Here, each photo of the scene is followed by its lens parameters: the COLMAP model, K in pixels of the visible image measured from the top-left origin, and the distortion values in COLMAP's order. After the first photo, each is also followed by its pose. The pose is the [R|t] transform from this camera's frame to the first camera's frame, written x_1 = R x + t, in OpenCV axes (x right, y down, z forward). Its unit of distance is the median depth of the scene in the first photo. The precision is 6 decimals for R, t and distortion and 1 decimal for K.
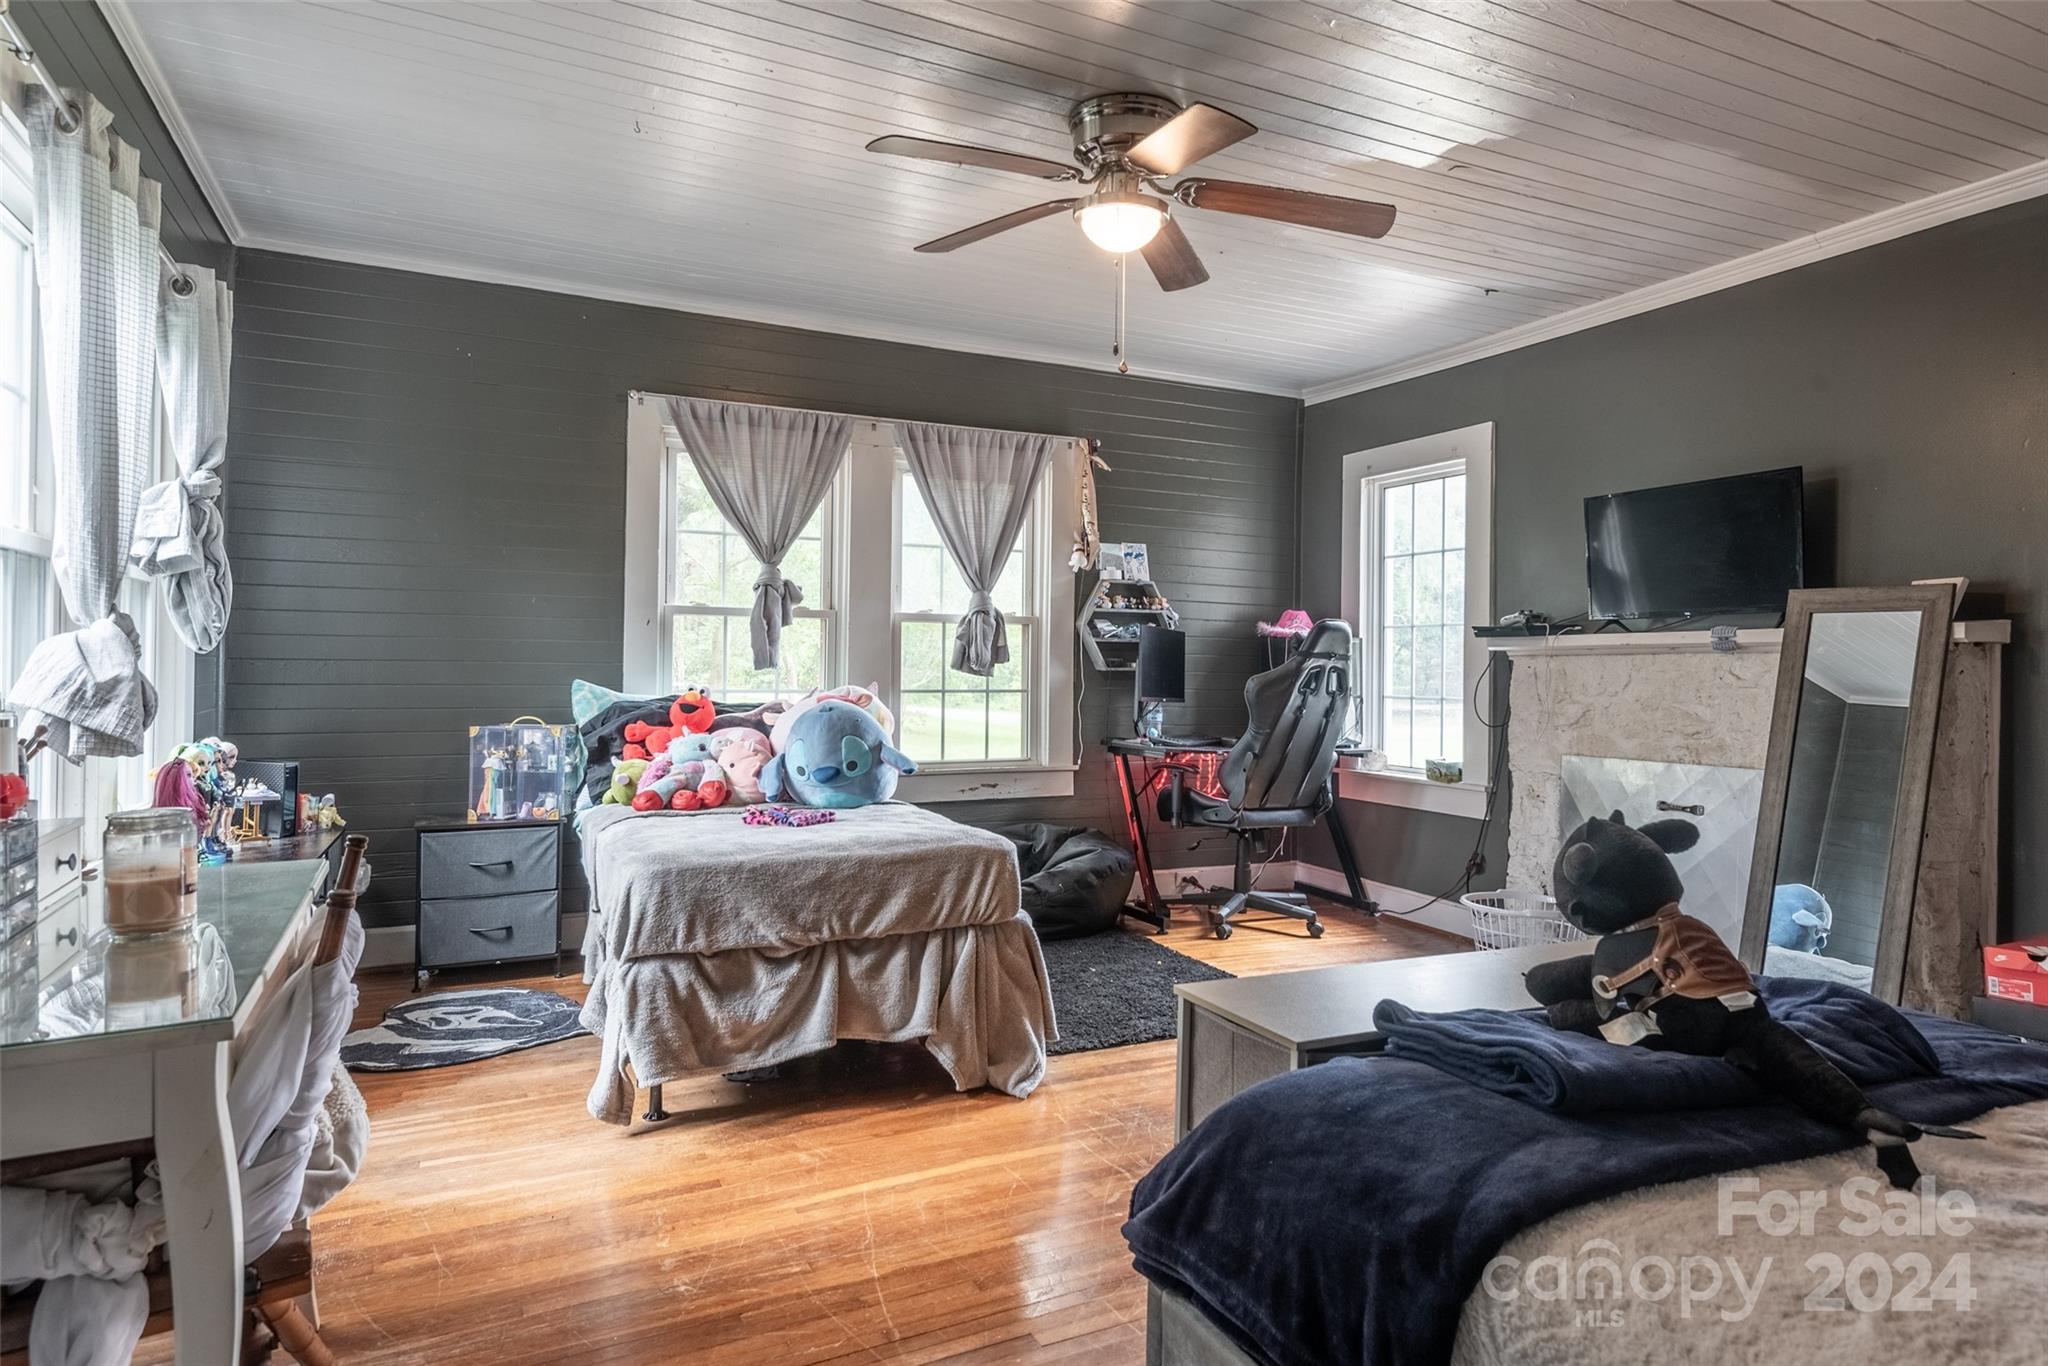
lens RADIAL K [[1172.6, 0, 1032.4], [0, 1172.6, 660.1], [0, 0, 1]] dist [0.032933, -0.017883]
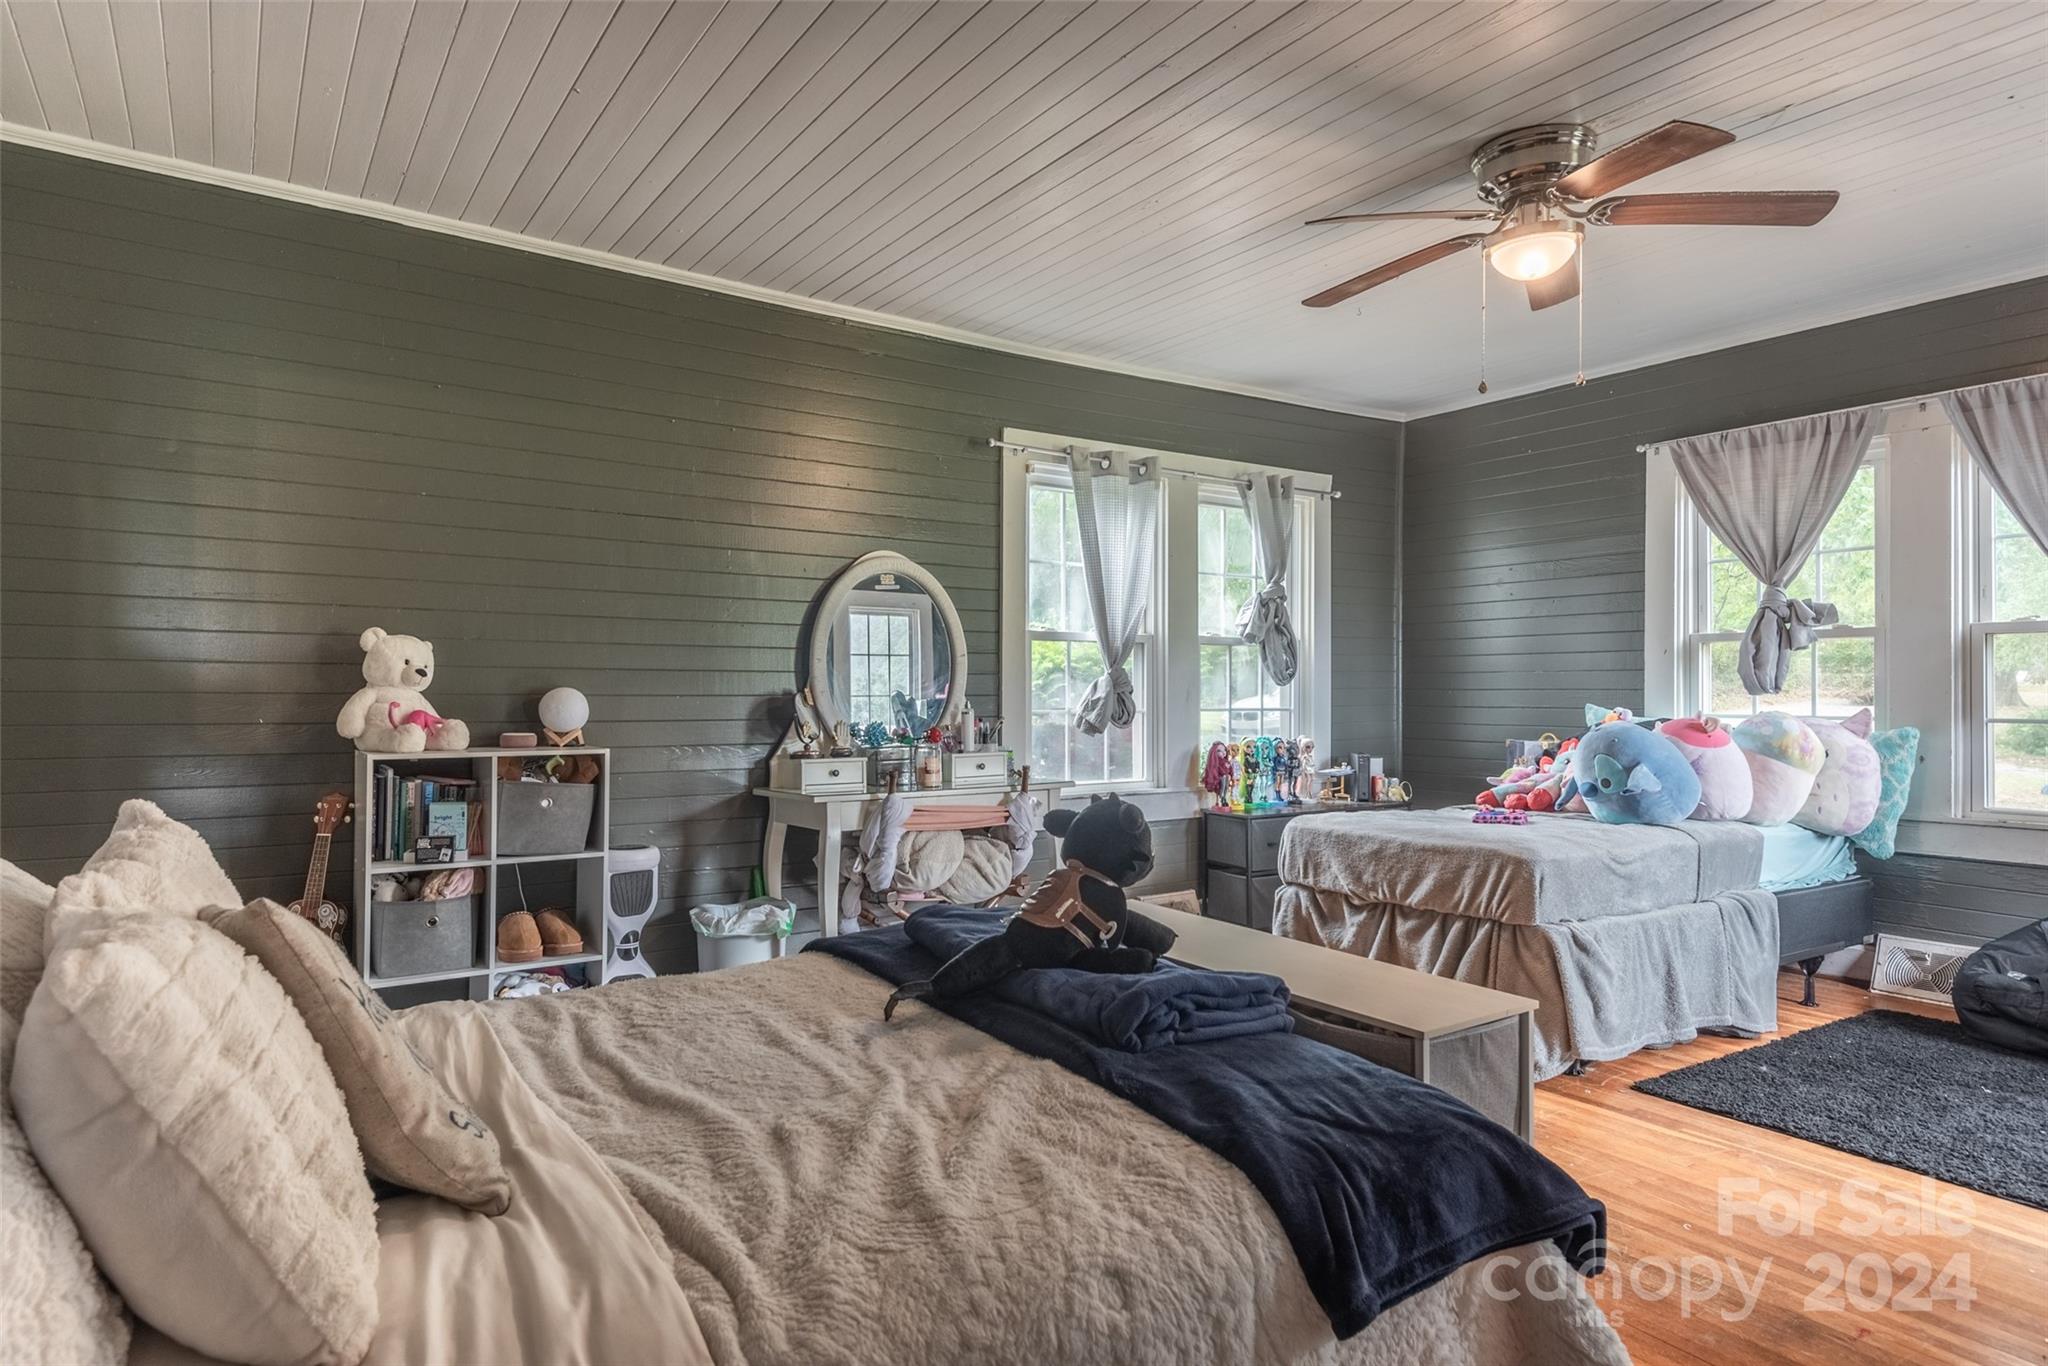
lens RADIAL K [[1109.1, 0, 1024.0], [0, 1109.1, 683.0], [0, 0, 1]] dist [-0.000571, -0.000078]
pose [[0.148139, -0.019515, -0.988774, 0.936278], [0.006014, 0.999805, -0.018831, 0.018698], [0.988948, -0.003157, 0.148227, 0.411713]]
